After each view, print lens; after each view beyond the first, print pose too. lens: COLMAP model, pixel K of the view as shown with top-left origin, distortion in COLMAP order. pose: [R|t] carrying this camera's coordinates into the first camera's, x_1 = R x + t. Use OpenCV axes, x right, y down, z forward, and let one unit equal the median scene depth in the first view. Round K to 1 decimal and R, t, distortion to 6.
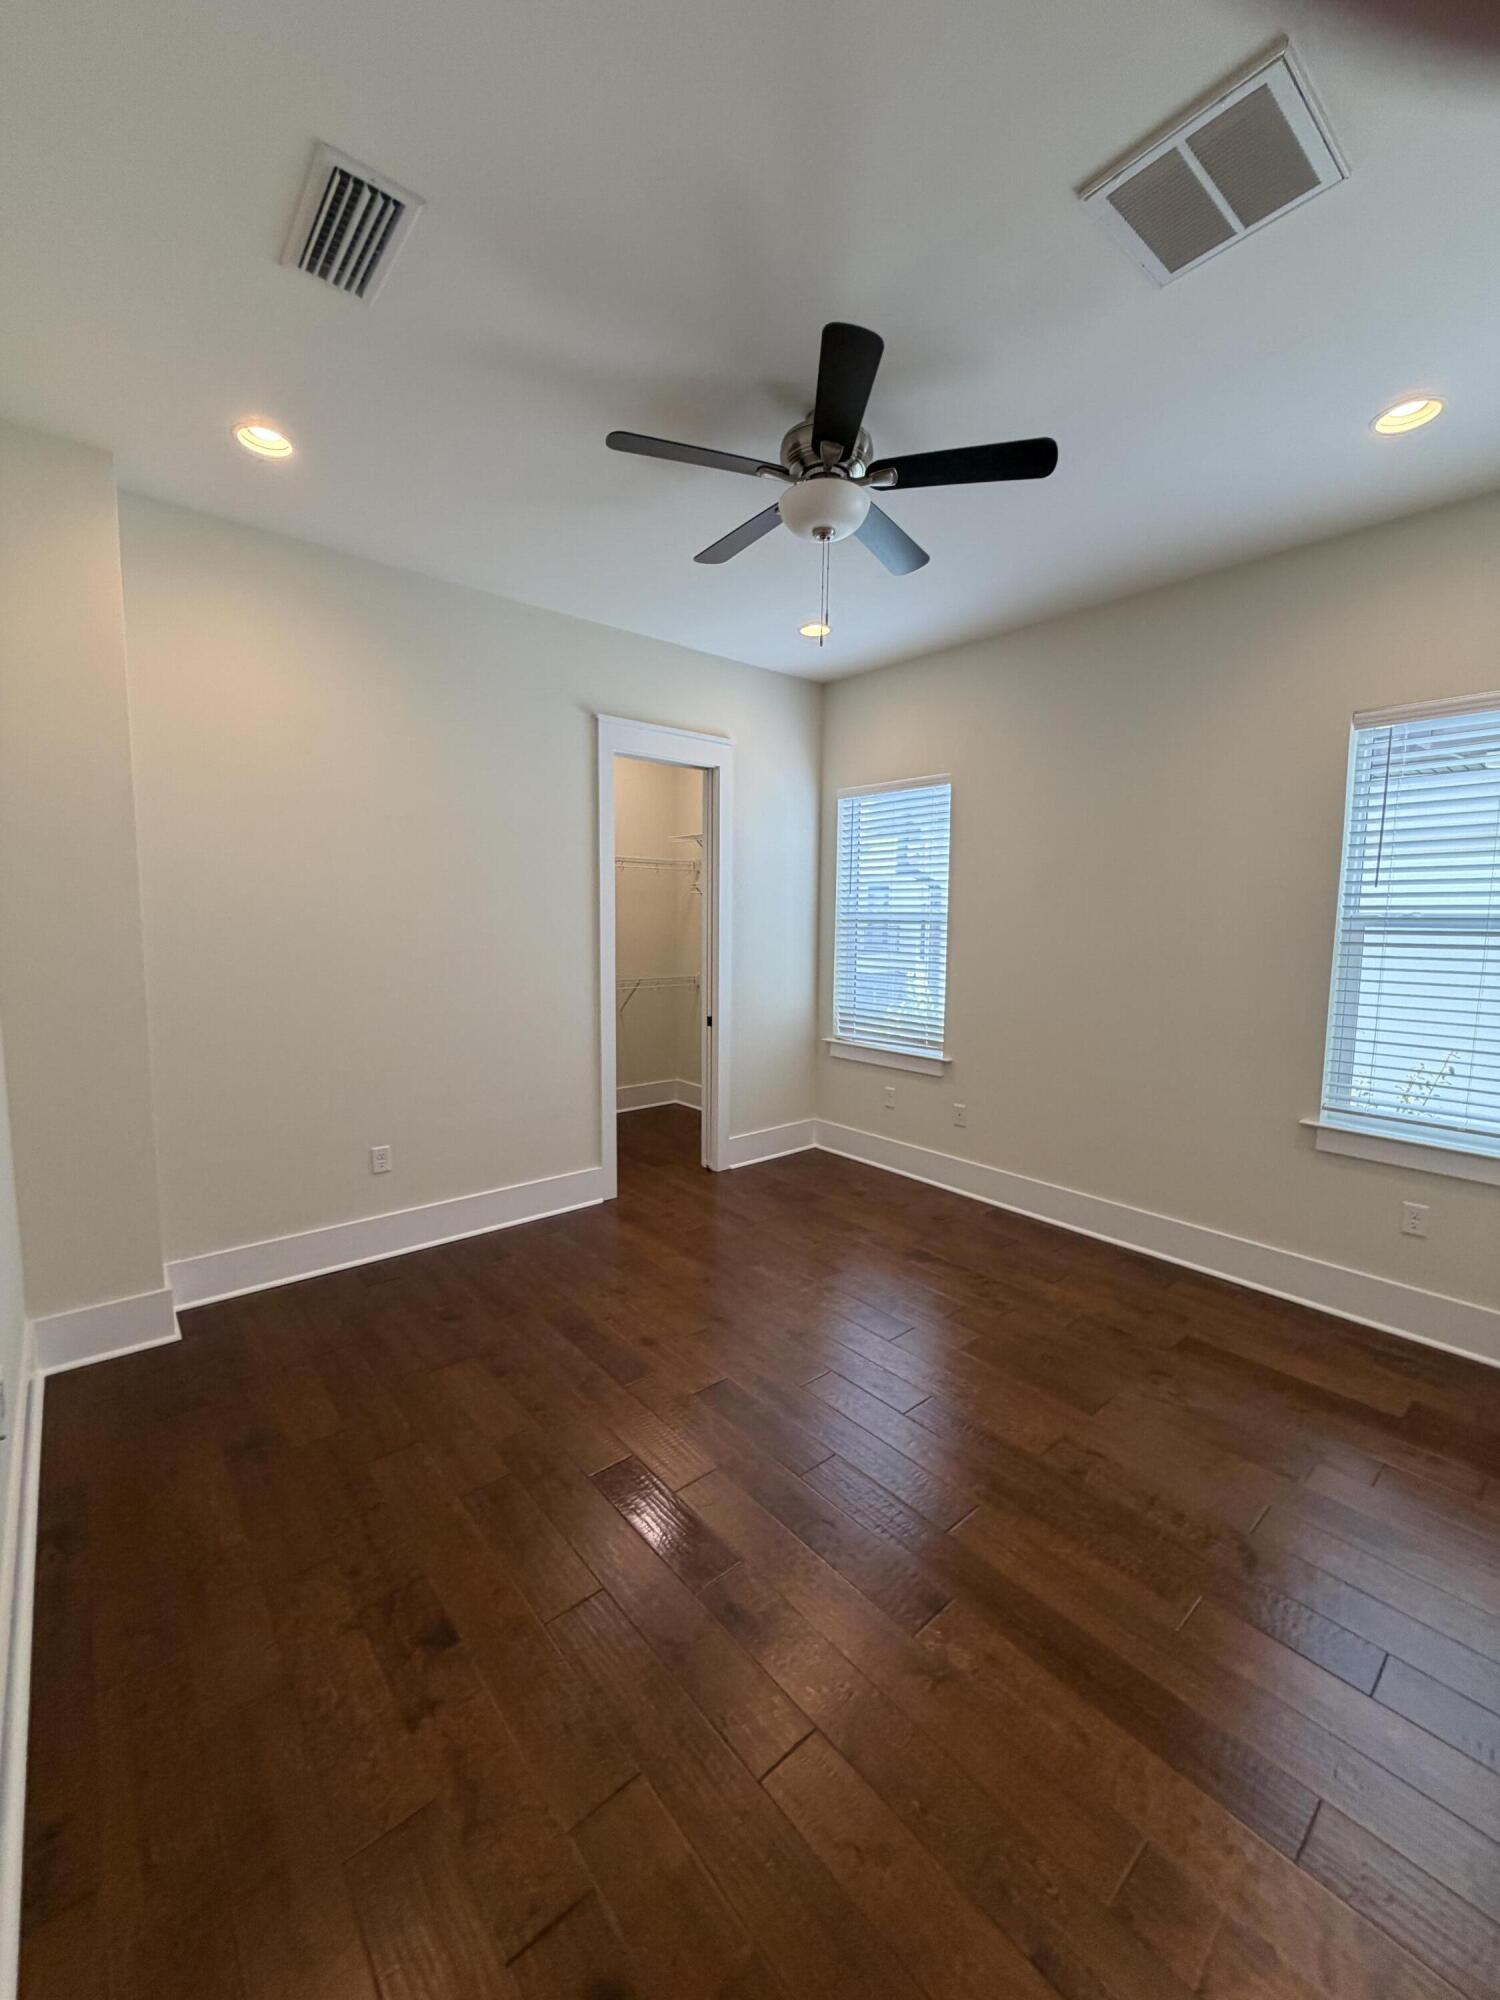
lens RADIAL K [[799.2, 0, 747.8], [0, 799.2, 996.5], [0, 0, 1]] dist [0.002779, -0.000497]
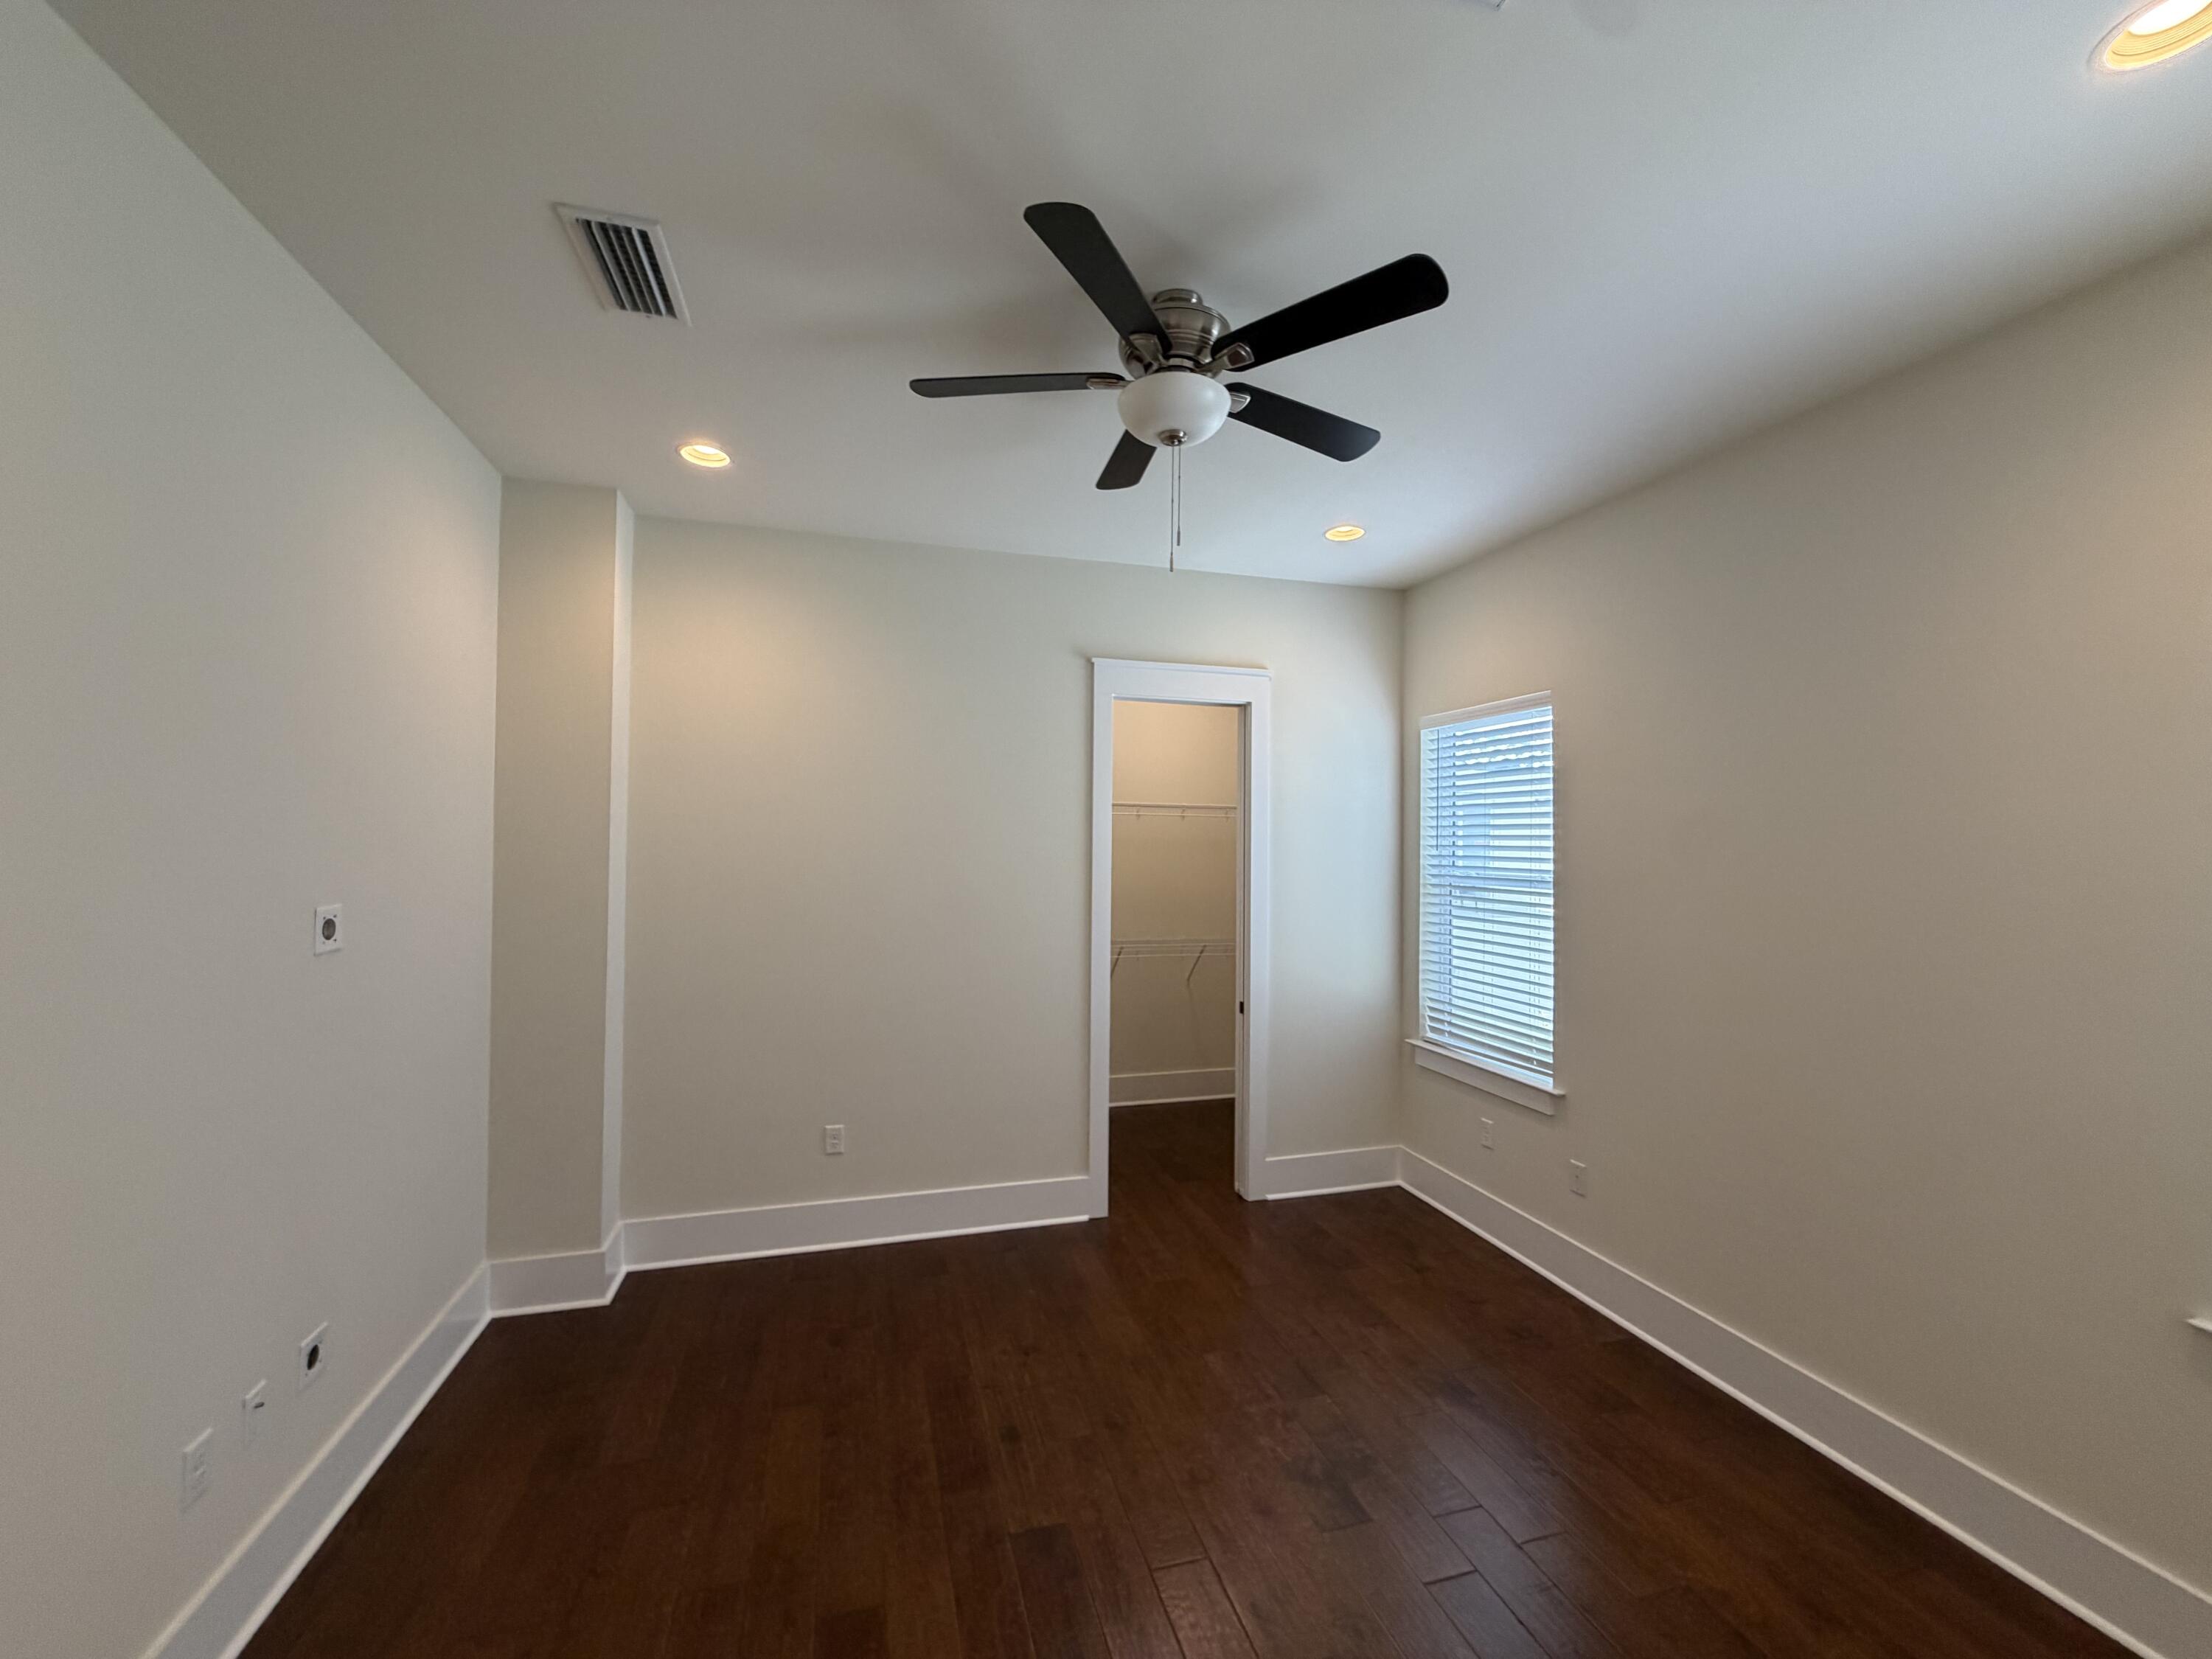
lens RADIAL K [[880.1, 0, 1103.5], [0, 880.1, 831.6], [0, 0, 1]] dist [-0.001619, -0.000509]
pose [[0.906666, -0.007686, -0.421779, 0.213450], [-0.042083, 0.993199, -0.108561, -0.046014], [0.419745, 0.116179, 0.900176, 0.119005]]
